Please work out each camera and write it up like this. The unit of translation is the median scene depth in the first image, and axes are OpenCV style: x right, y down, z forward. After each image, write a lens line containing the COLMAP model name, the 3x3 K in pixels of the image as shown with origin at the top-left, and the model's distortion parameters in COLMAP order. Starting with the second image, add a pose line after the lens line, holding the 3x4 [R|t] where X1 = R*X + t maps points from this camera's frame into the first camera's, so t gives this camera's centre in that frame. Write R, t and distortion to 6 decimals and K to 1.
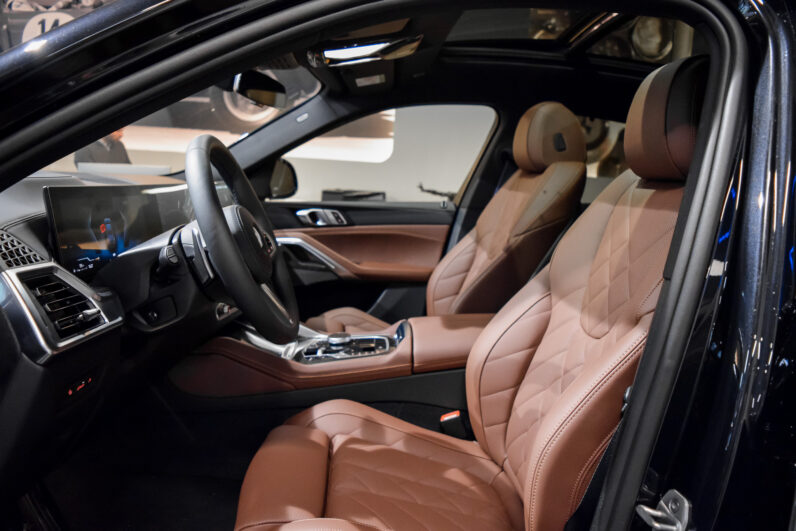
lens RADIAL K [[629.3, 0, 398.0], [0, 629.3, 265.5], [0, 0, 1]] dist [-0.080613, -0.001684]
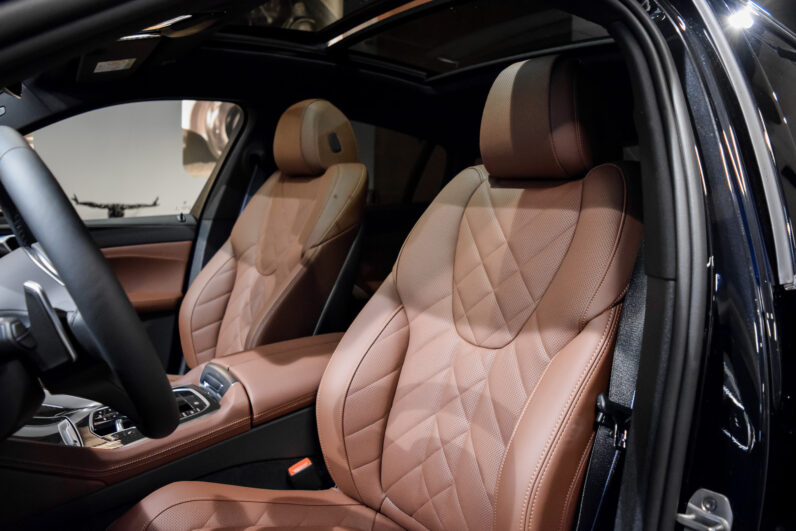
lens RADIAL K [[629.3, 0, 398.0], [0, 629.3, 265.5], [0, 0, 1]] dist [-0.080613, -0.001684]
pose [[0.834453, -0.100480, 0.541841, -0.231028], [0.103921, 0.994288, 0.024341, -0.035119], [-0.541191, 0.035997, 0.840129, 0.211515]]
